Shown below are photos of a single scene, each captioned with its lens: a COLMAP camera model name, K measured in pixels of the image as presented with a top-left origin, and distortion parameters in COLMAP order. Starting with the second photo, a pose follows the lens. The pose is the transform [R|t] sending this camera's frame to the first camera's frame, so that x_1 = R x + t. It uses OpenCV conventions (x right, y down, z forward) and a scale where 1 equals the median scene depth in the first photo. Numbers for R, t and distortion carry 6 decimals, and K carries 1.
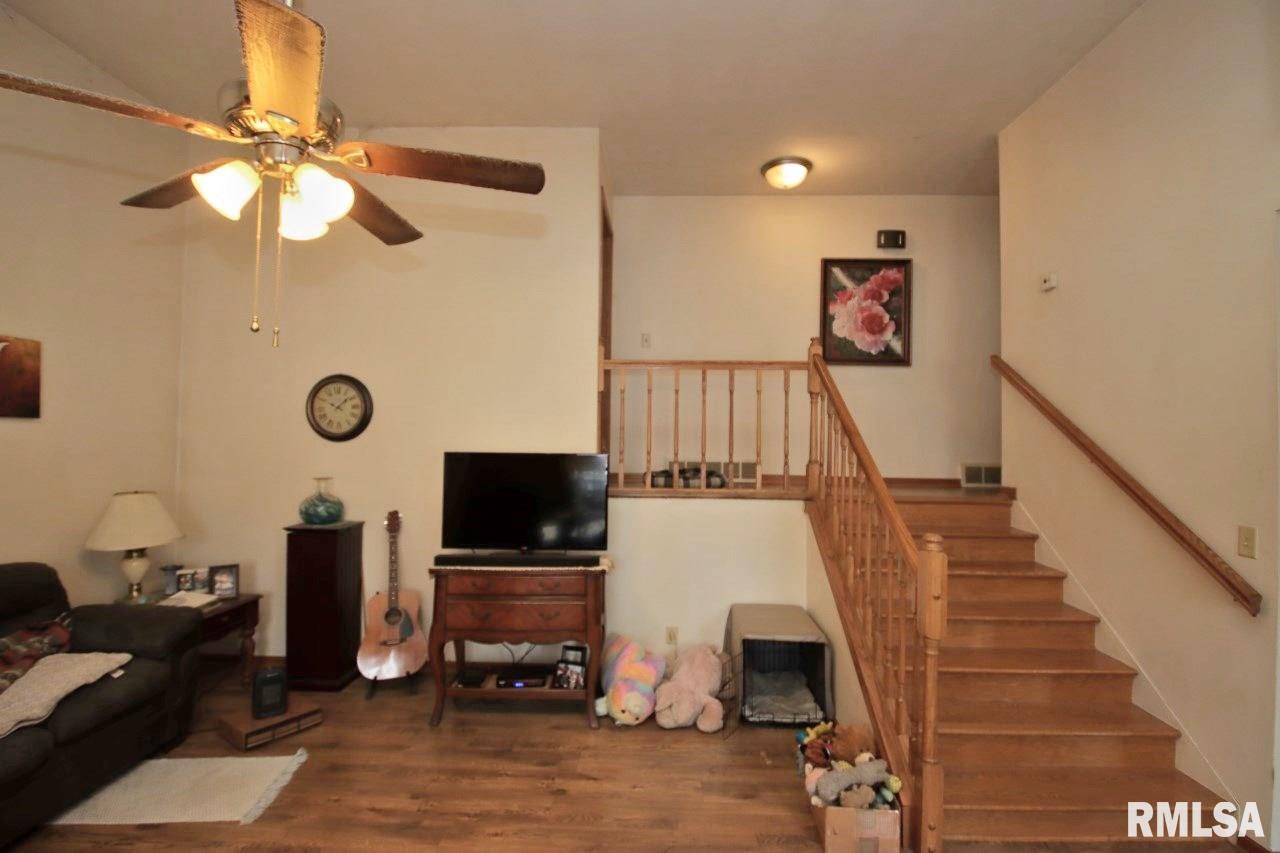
lens RADIAL K [[600.0, 0, 640.1], [0, 600.0, 418.3], [0, 0, 1]] dist [0.020393, -0.026730]
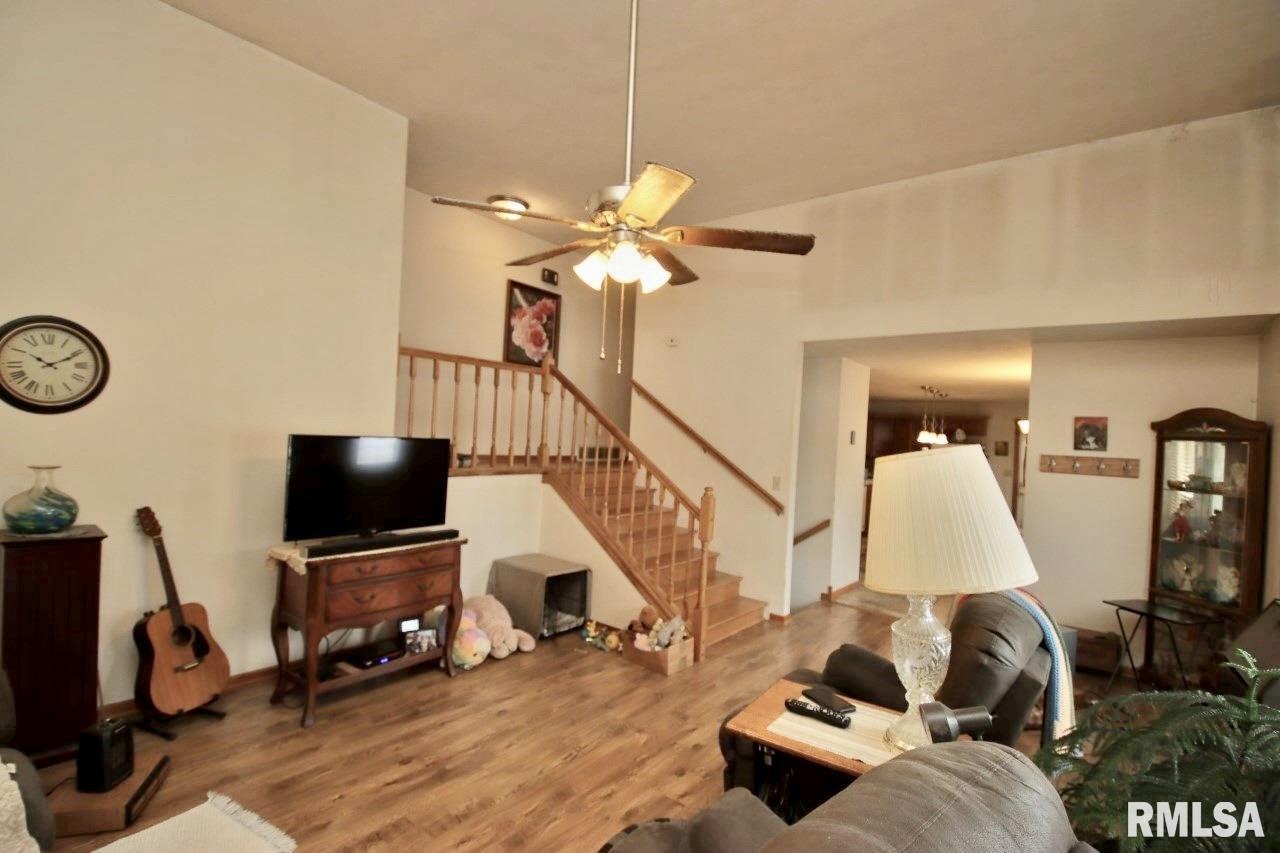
lens RADIAL K [[600.0, 0, 640.1], [0, 600.0, 418.3], [0, 0, 1]] dist [0.020393, -0.026730]
pose [[0.589374, 0.037751, 0.806978, -0.681467], [-0.069332, 0.997586, 0.003969, -0.006178], [-0.804880, -0.058289, 0.590568, 0.051057]]
